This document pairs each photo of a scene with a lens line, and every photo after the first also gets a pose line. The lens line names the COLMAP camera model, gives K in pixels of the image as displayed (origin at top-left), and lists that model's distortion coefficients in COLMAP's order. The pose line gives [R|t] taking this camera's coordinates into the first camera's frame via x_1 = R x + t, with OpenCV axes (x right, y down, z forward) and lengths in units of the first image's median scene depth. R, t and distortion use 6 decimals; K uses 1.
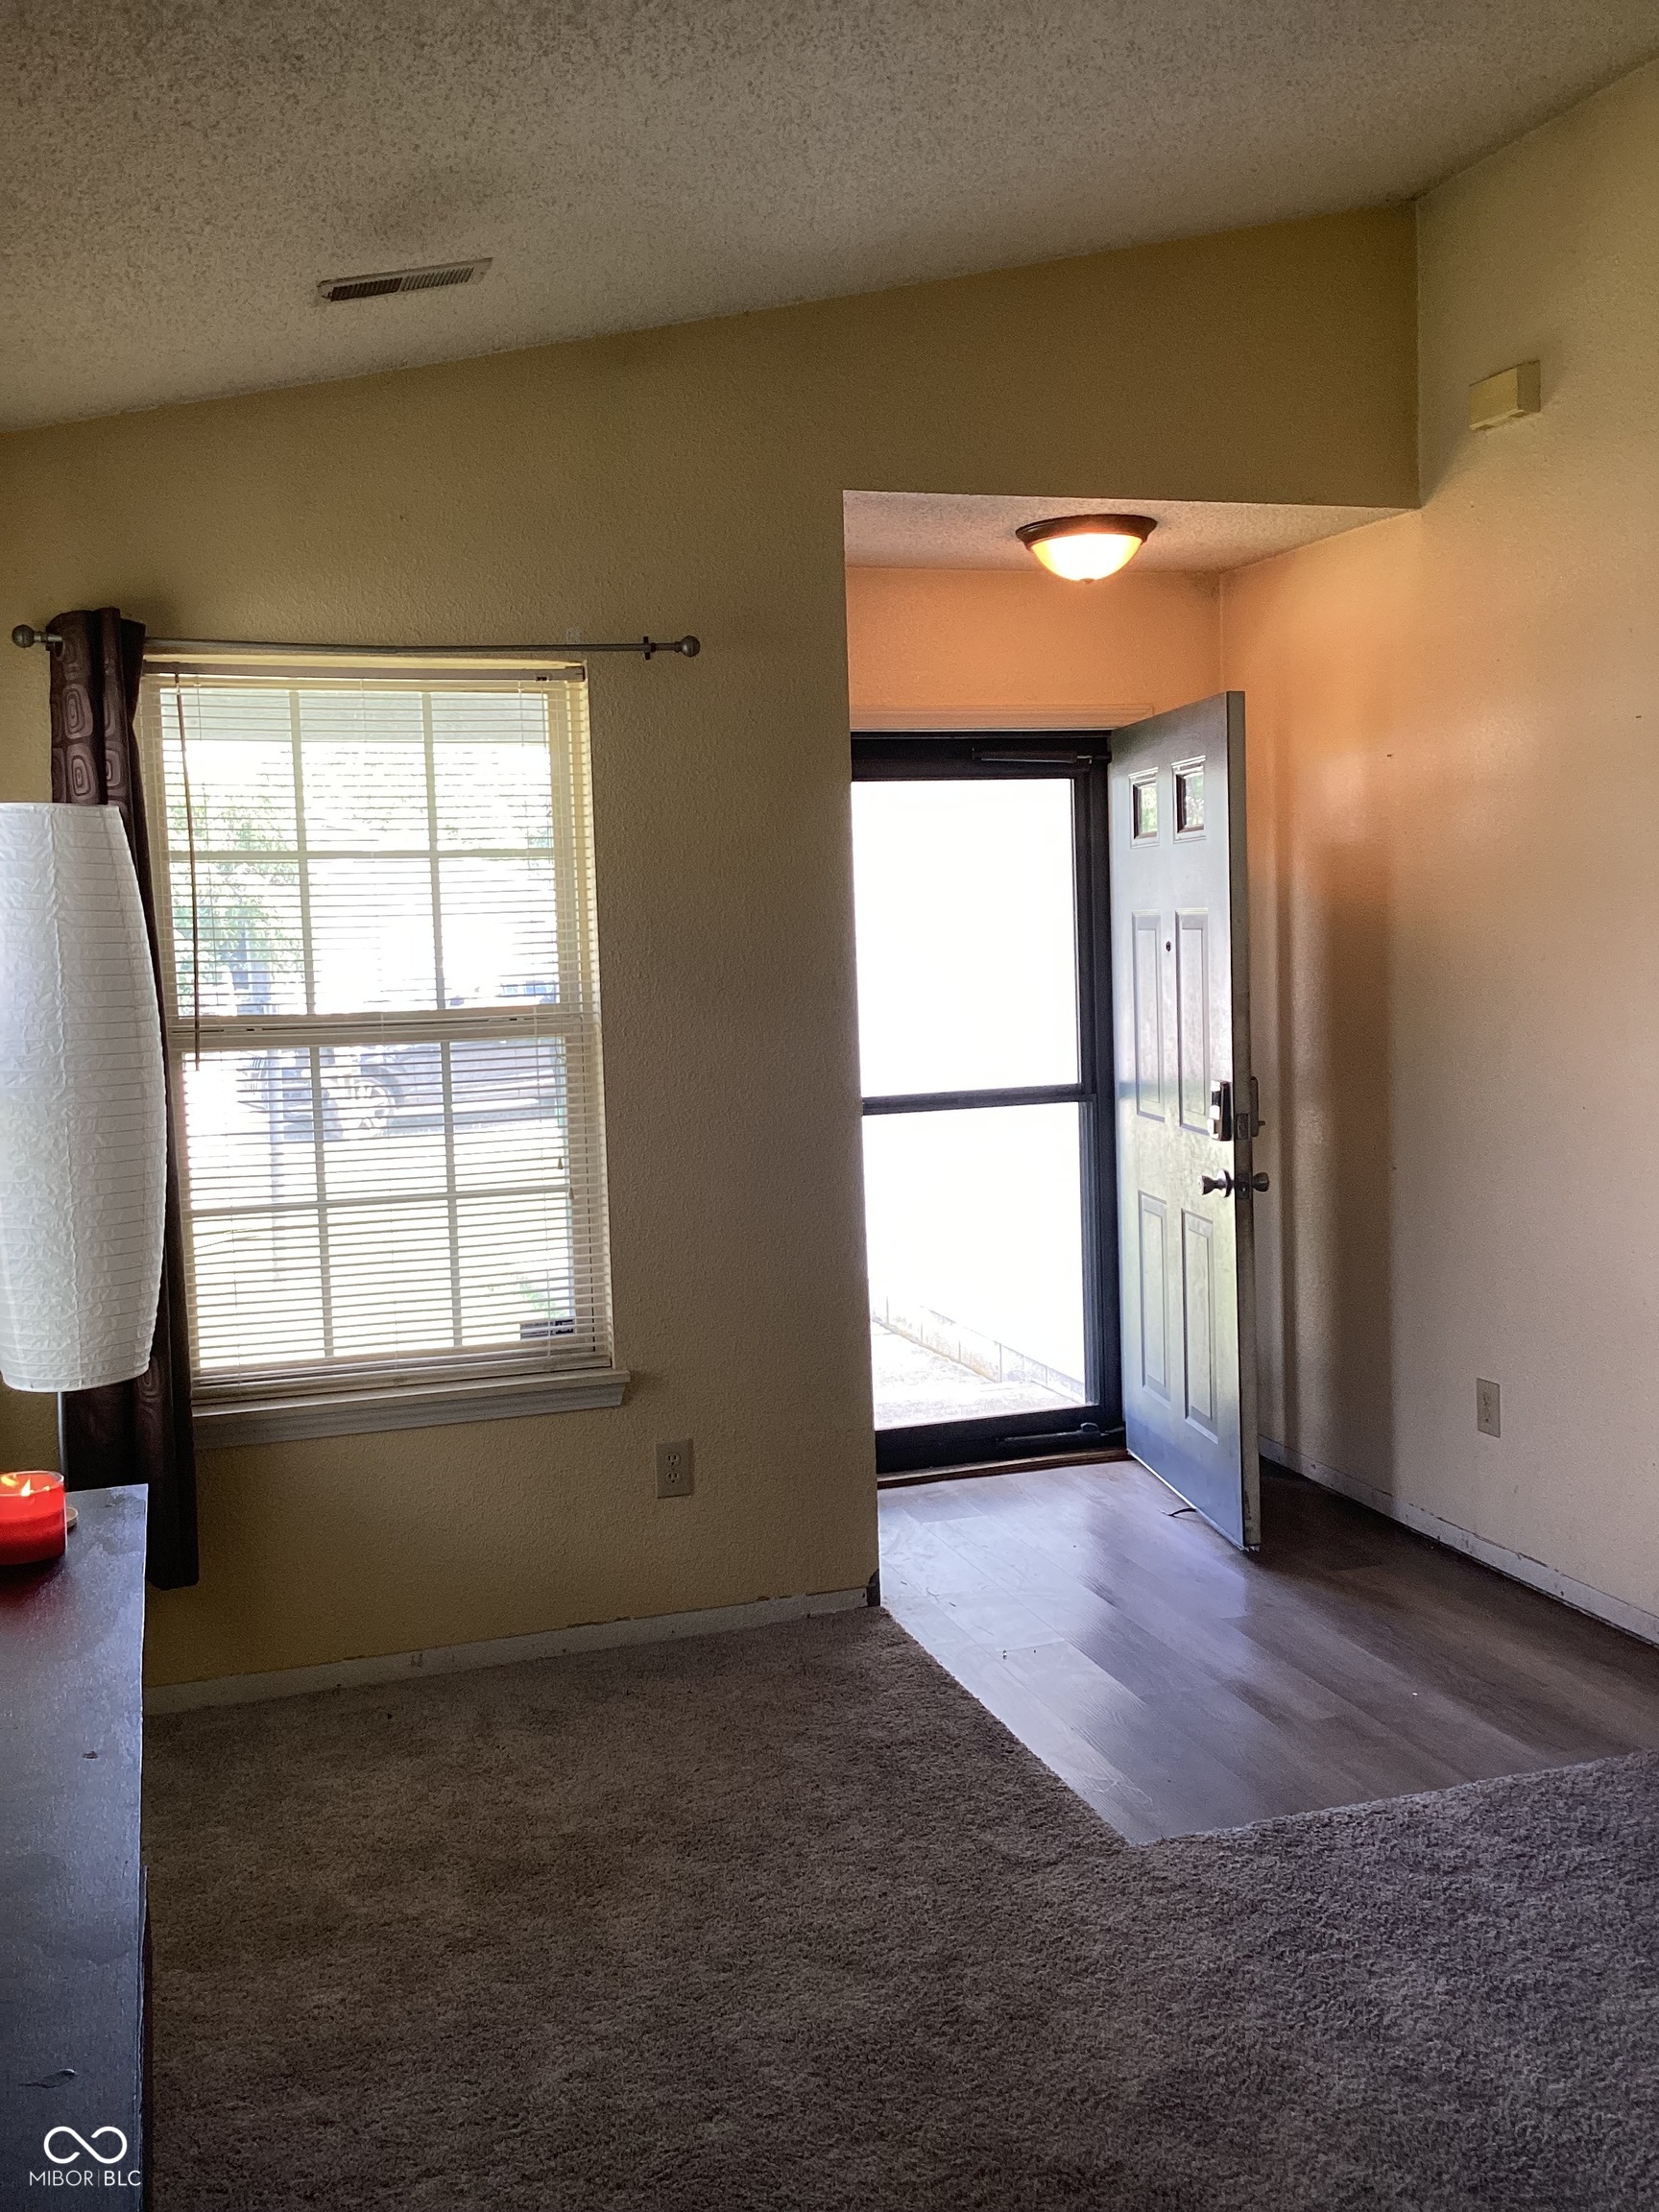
lens RADIAL K [[2059.8, 0, 829.5], [0, 2059.8, 1106.0], [0, 0, 1]] dist [-0.007445, -0.012110]
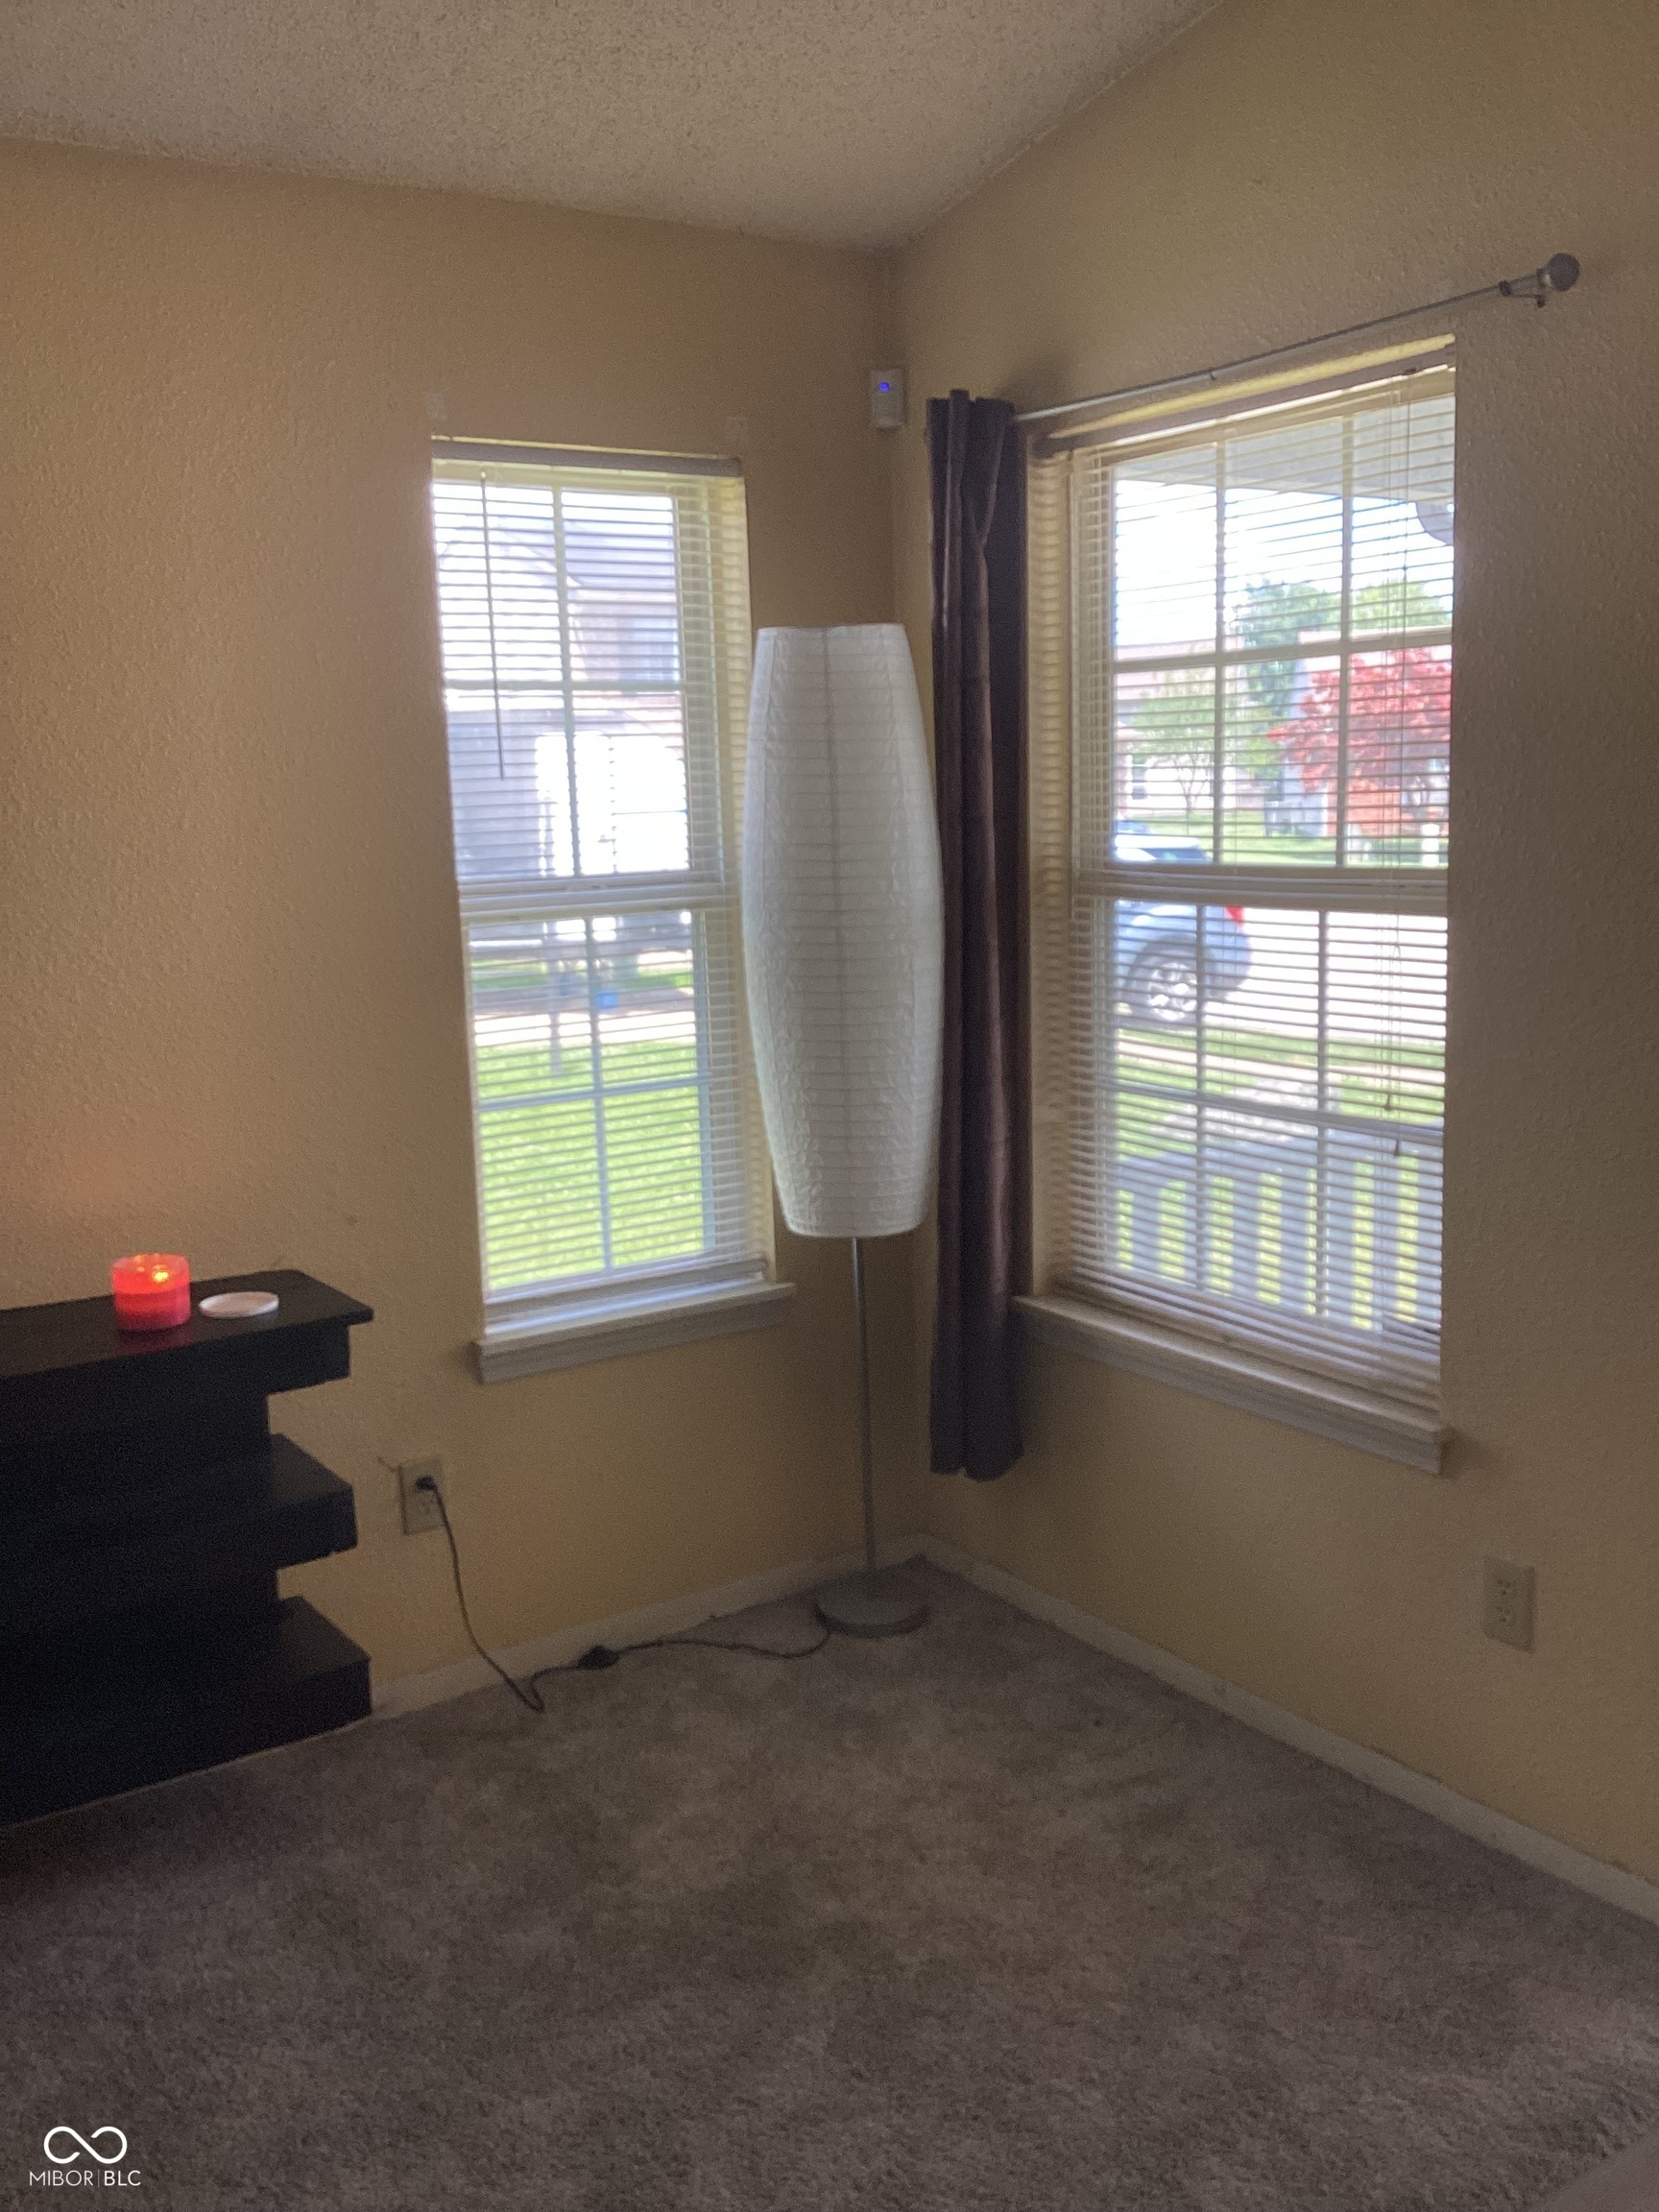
lens RADIAL K [[2059.8, 0, 829.5], [0, 2059.8, 1106.0], [0, 0, 1]] dist [-0.007445, -0.012110]
pose [[0.240532, 0.173715, -0.954970, 0.525354], [-0.066088, 0.984502, 0.162442, -0.076923], [0.968389, 0.024040, 0.248285, 0.710808]]
